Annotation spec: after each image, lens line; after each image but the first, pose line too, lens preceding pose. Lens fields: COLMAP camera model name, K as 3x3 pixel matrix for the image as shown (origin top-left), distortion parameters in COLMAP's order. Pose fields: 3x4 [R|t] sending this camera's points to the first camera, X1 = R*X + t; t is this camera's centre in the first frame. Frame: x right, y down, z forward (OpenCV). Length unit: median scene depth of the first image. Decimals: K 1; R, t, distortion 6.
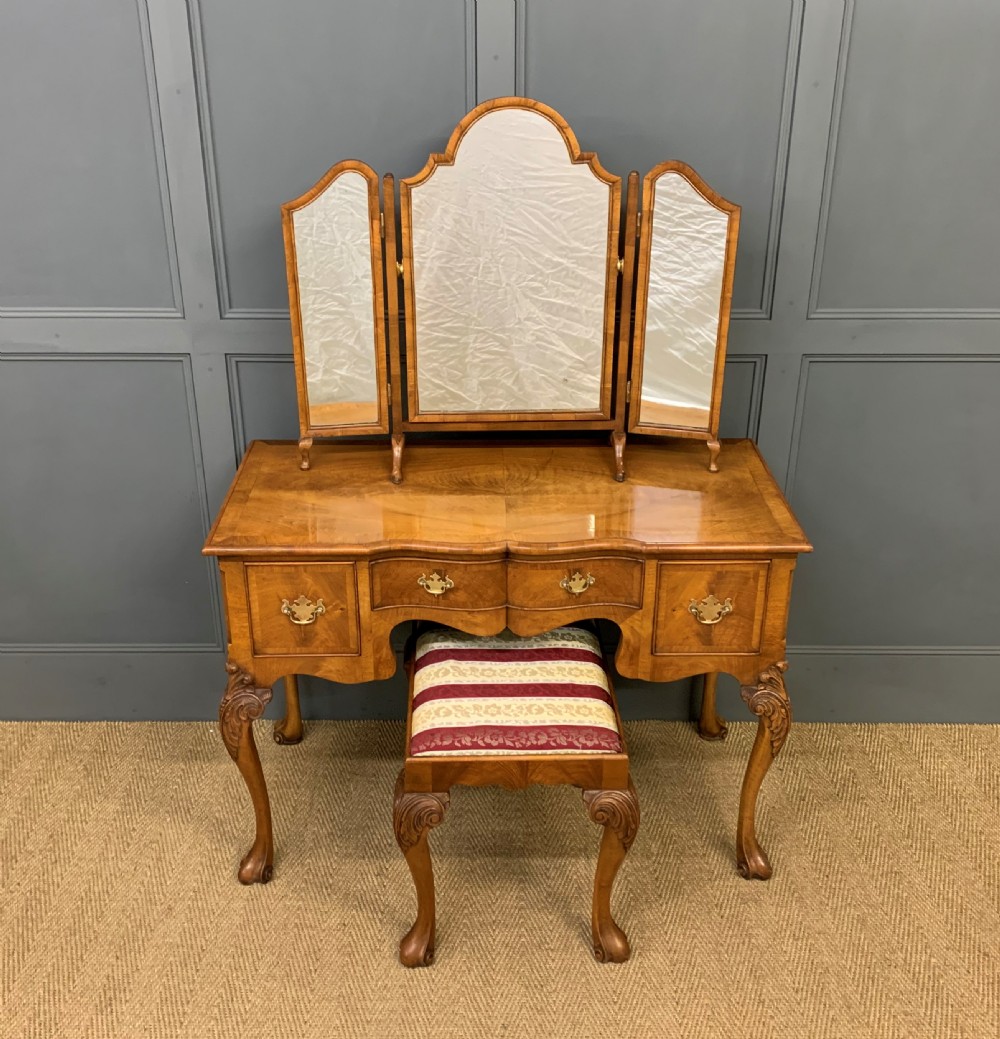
lens RADIAL K [[1171.9, 0, 485.9], [0, 1171.9, 495.2], [0, 0, 1]] dist [0.029347, 0.000000]
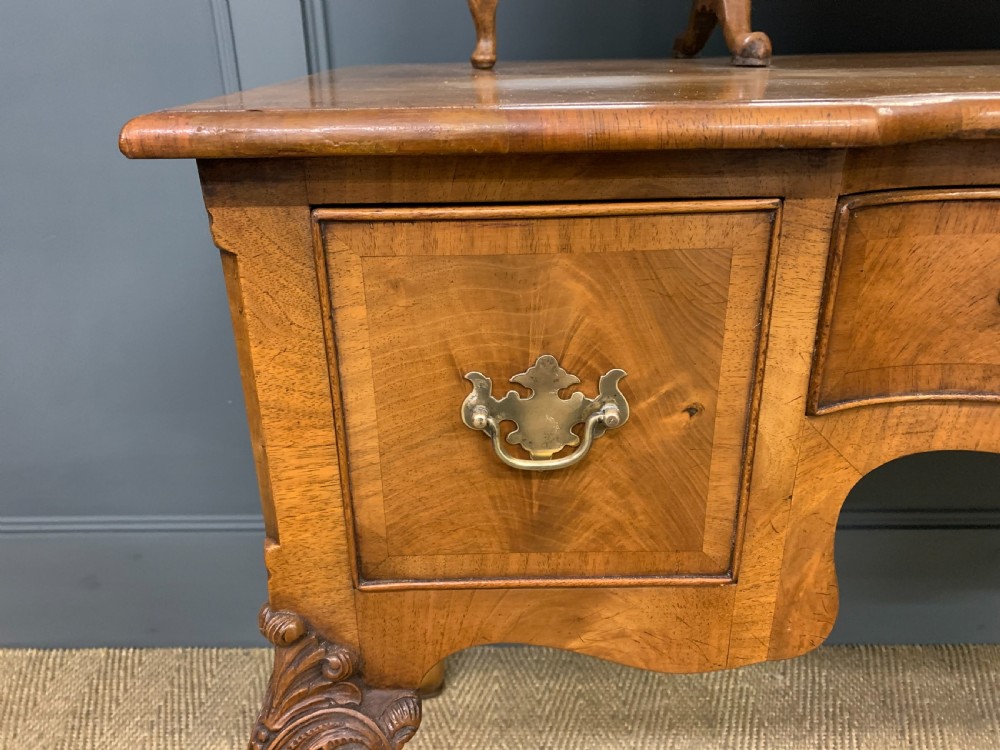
lens RADIAL K [[771.5, 0, 491.2], [0, 771.5, 359.2], [0, 0, 1]] dist [-0.000458, -0.011082]
pose [[0.999654, -0.015104, -0.021514, -0.154272], [0.014086, 0.998808, -0.046730, 0.087981], [0.022195, 0.046411, 0.998676, 0.780372]]
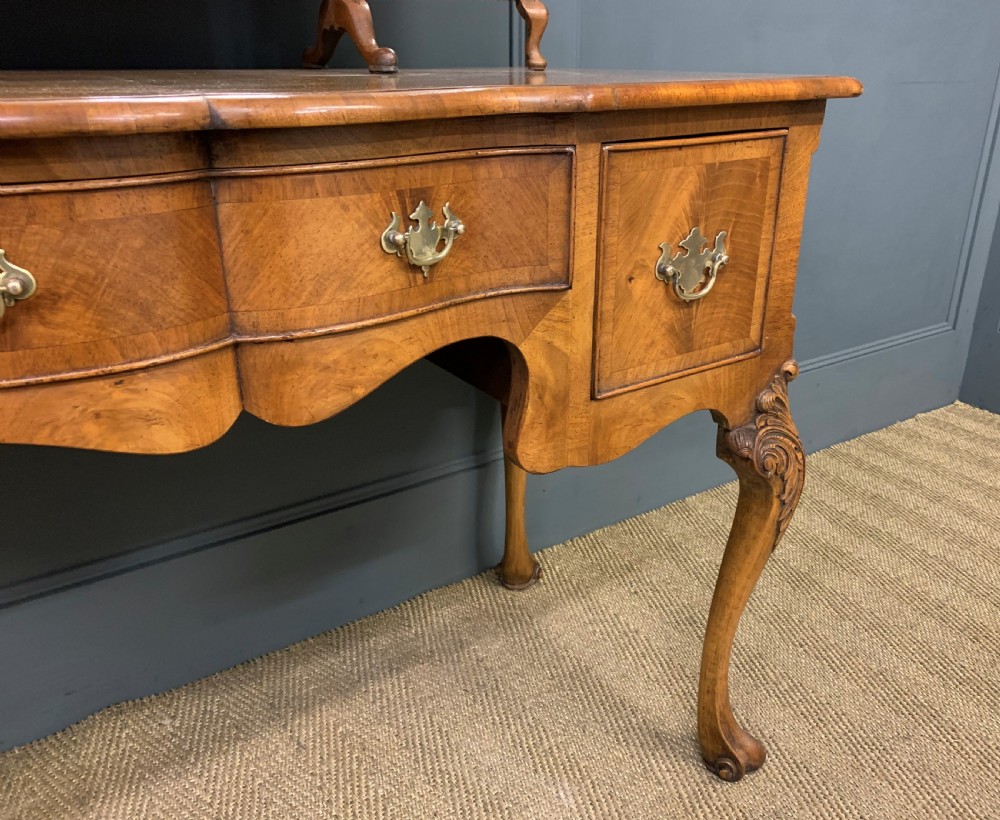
lens RADIAL K [[843.1, 0, 530.9], [0, 843.1, 406.4], [0, 0, 1]] dist [0.028571, -0.022505]
pose [[0.825658, -0.215719, 0.521301, -0.039085], [0.236332, 0.971280, 0.027612, 0.119122], [-0.512286, 0.100402, 0.852926, 0.716789]]
